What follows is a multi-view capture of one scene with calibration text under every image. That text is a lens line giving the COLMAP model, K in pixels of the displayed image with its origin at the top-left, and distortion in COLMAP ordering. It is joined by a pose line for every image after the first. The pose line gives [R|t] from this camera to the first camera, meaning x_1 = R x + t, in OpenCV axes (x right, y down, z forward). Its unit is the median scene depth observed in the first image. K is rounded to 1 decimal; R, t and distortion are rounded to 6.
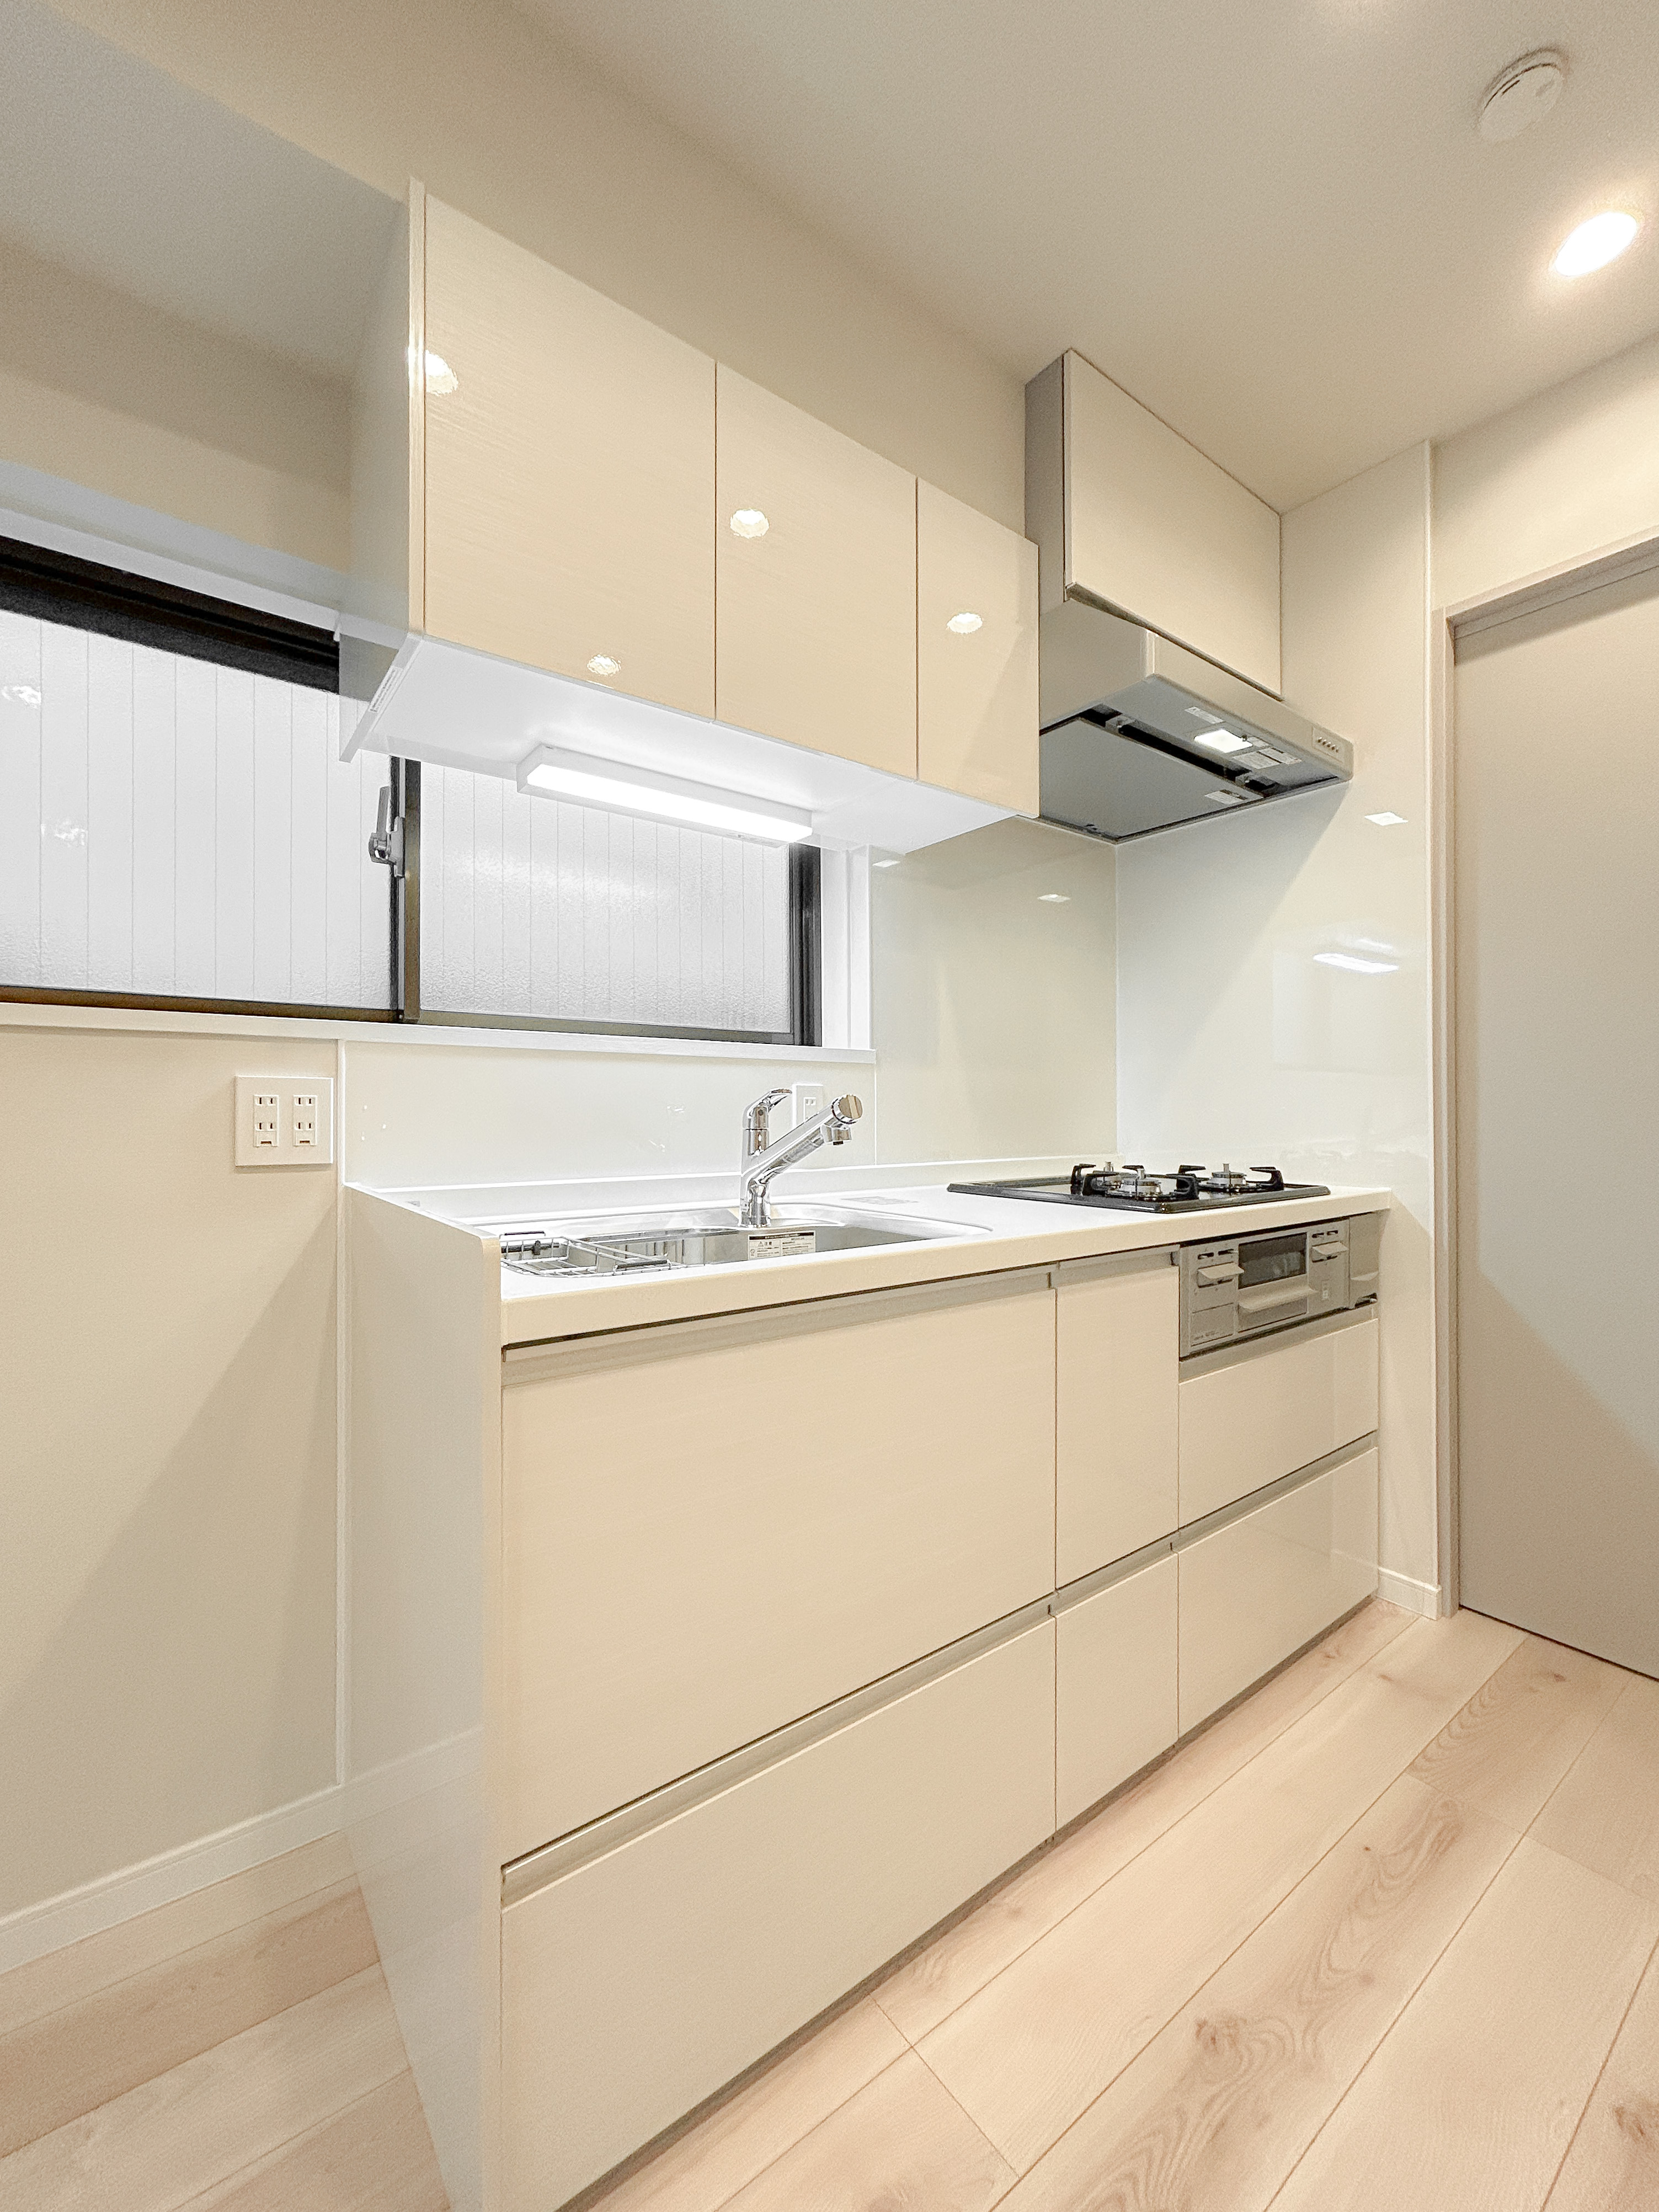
lens RADIAL K [[908.4, 0, 844.6], [0, 908.4, 1101.2], [0, 0, 1]] dist [-0.002612, 0.002414]
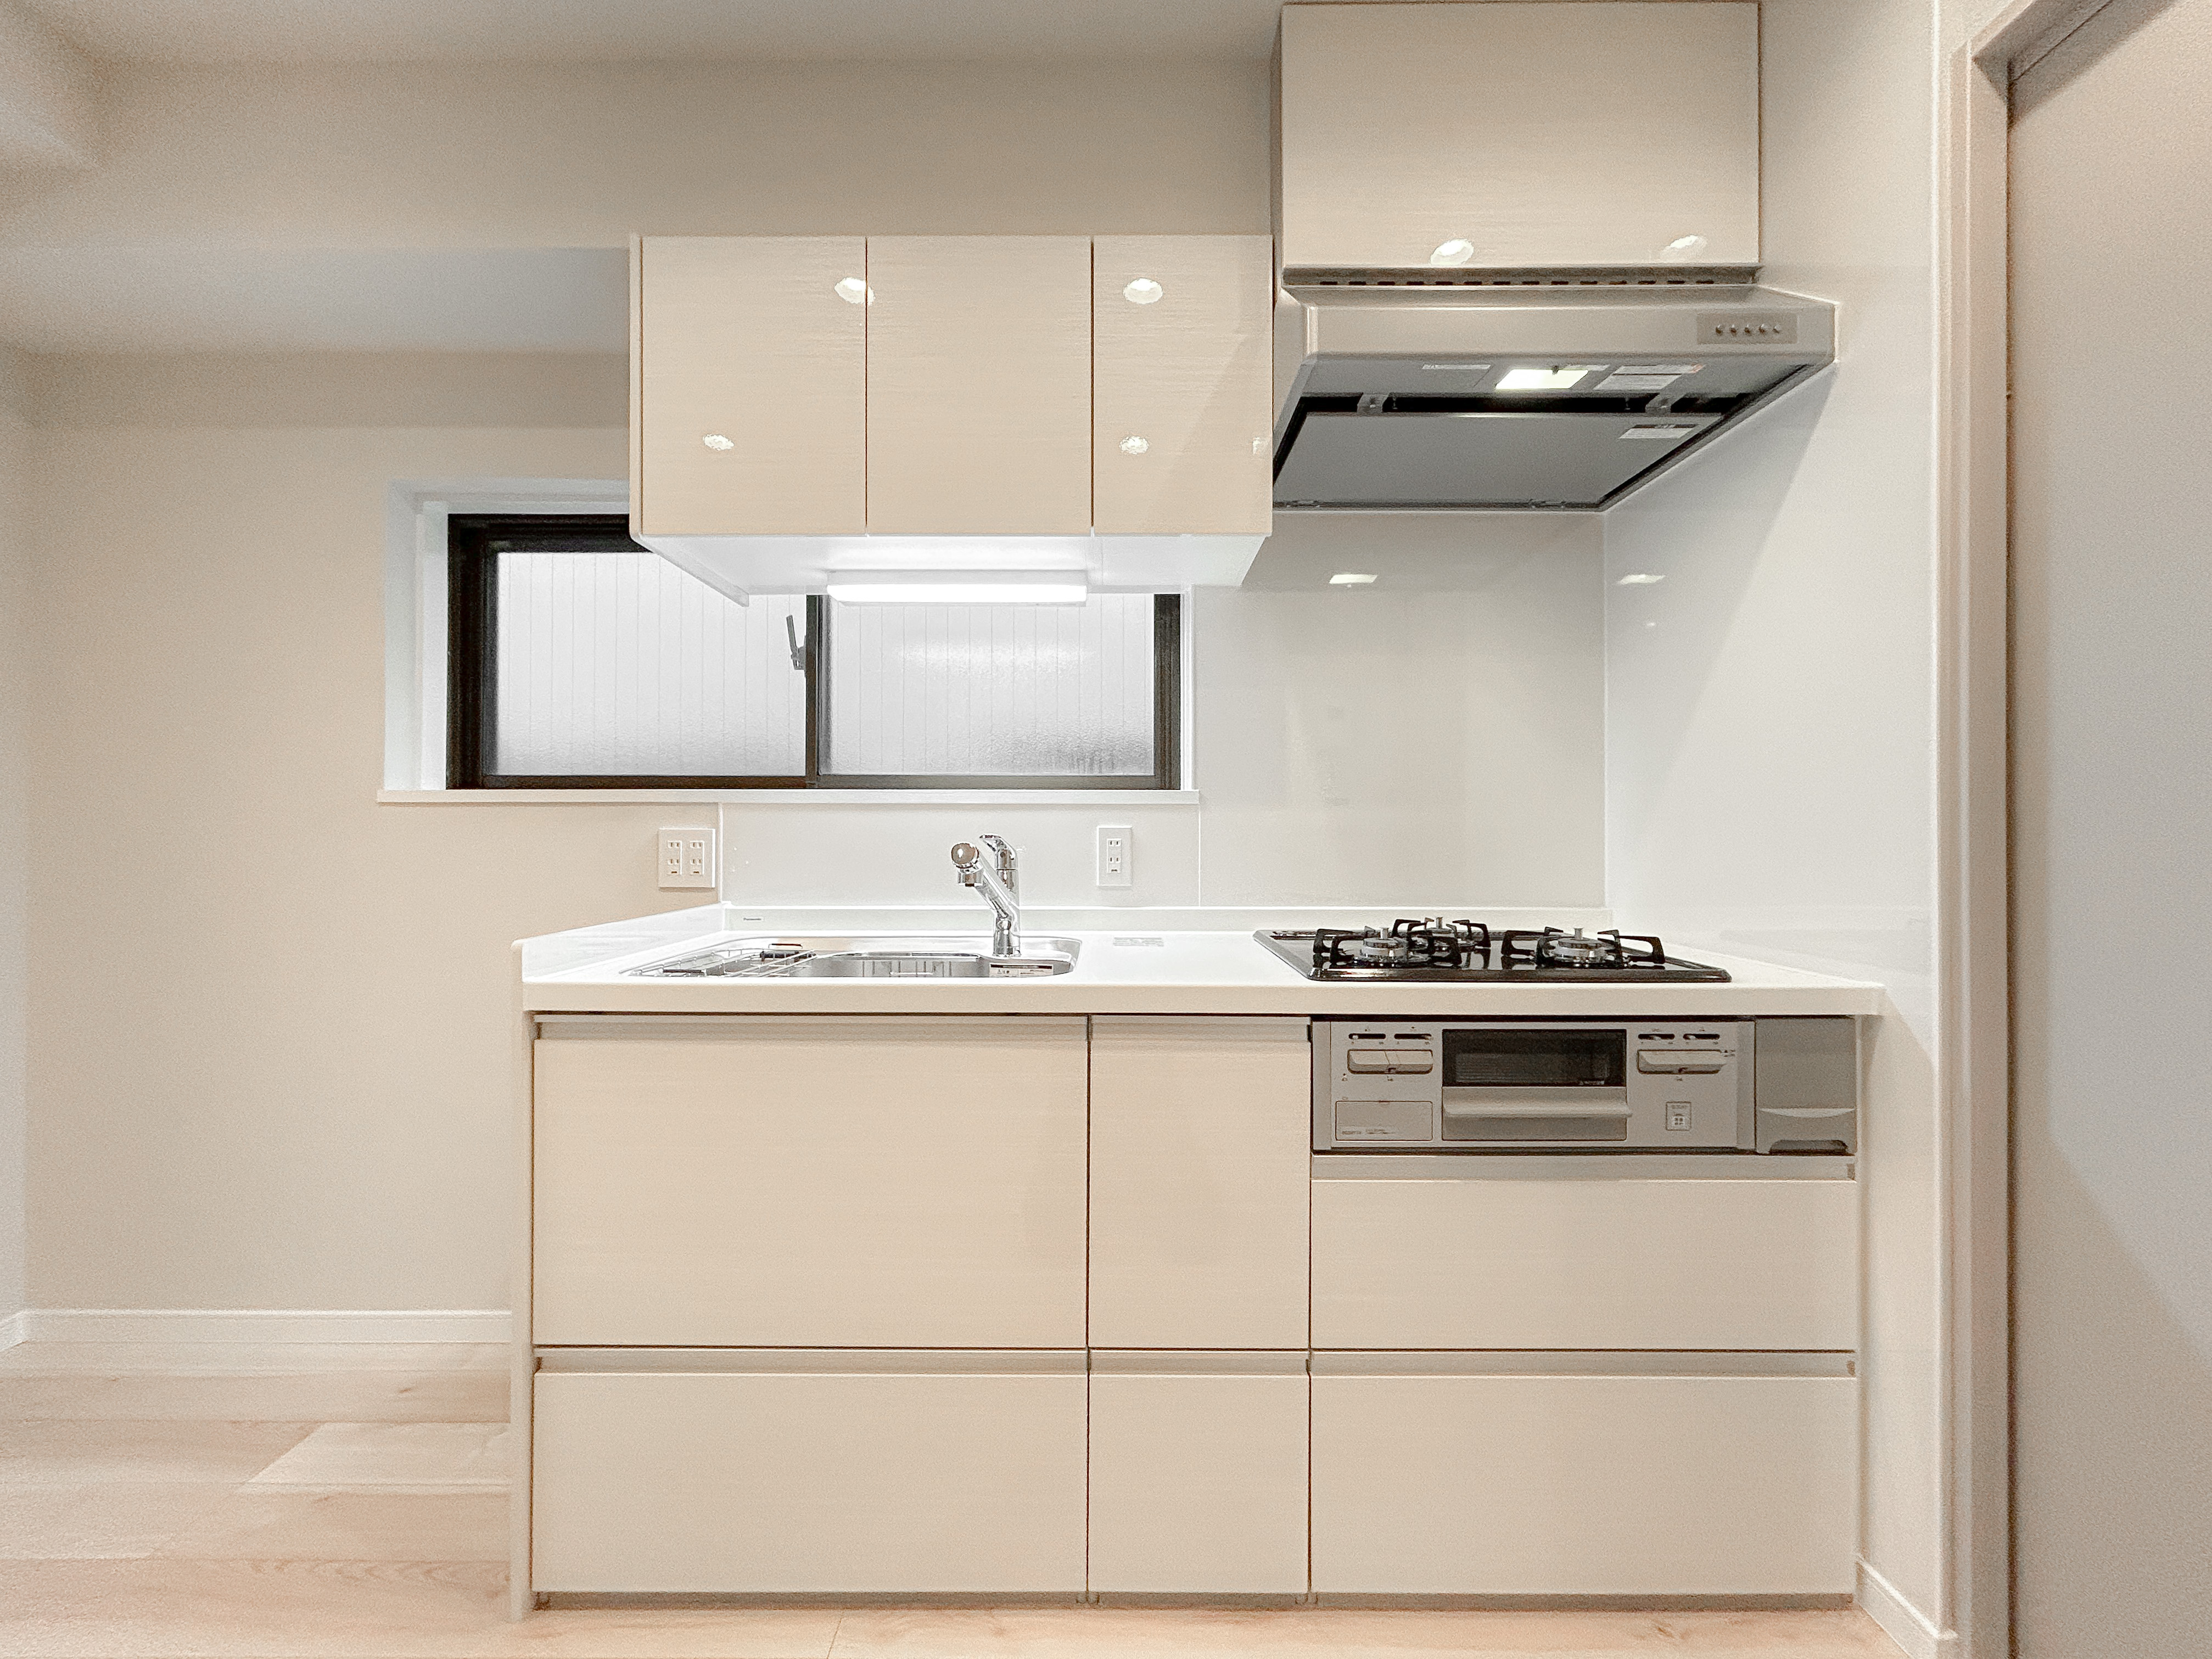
lens RADIAL K [[908.4, 0, 1119.1], [0, 908.4, 830.5], [0, 0, 1]] dist [-0.002612, 0.002414]
pose [[0.790421, -0.002050, -0.612560, 0.632965], [0.004029, 0.999990, 0.001851, -0.017381], [0.612551, -0.003931, 0.790422, 0.179147]]
